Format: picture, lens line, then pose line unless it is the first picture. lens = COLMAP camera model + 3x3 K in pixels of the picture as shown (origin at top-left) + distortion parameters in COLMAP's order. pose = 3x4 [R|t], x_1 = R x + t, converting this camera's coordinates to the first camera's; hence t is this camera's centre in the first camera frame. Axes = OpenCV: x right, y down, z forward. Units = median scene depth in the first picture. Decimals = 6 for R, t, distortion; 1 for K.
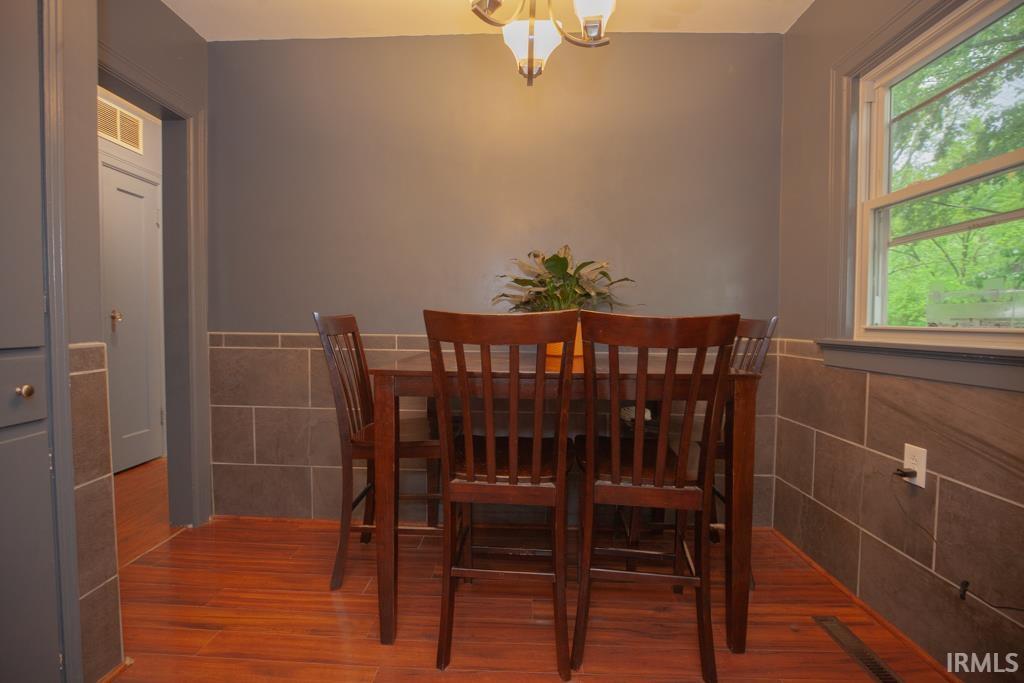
lens RADIAL K [[471.4, 0, 506.0], [0, 471.4, 342.5], [0, 0, 1]] dist [-0.035508, 0.000478]
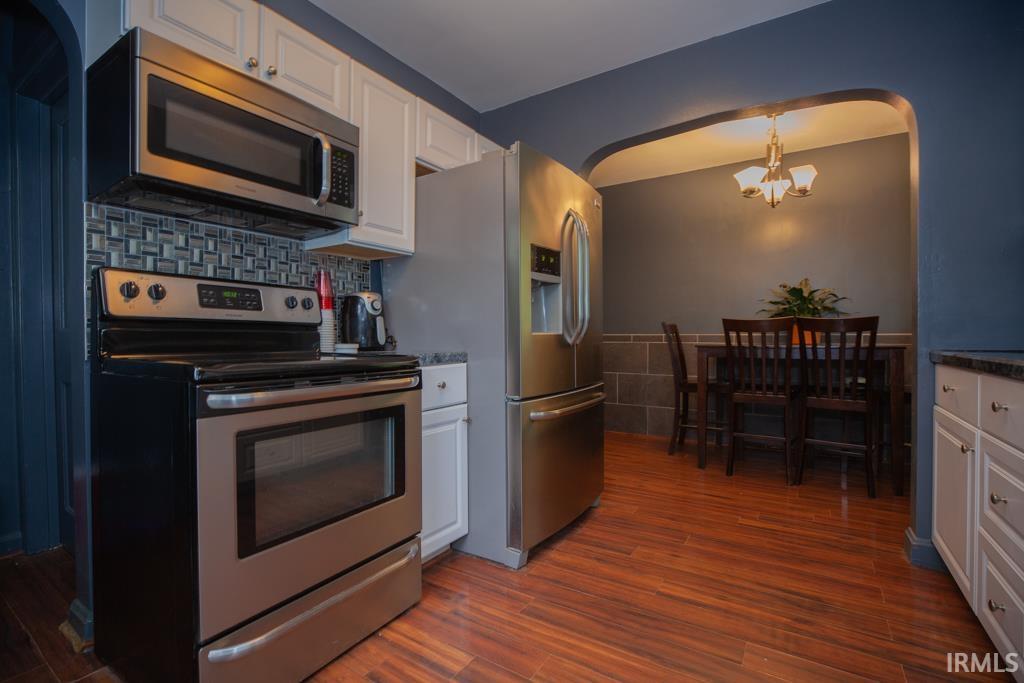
lens RADIAL K [[471.4, 0, 506.0], [0, 471.4, 342.5], [0, 0, 1]] dist [-0.035508, 0.000478]
pose [[0.857240, -0.006403, -0.514877, 0.077287], [-0.011982, 0.999404, -0.032377, 0.100894], [0.514778, 0.033925, 0.856652, -1.138754]]
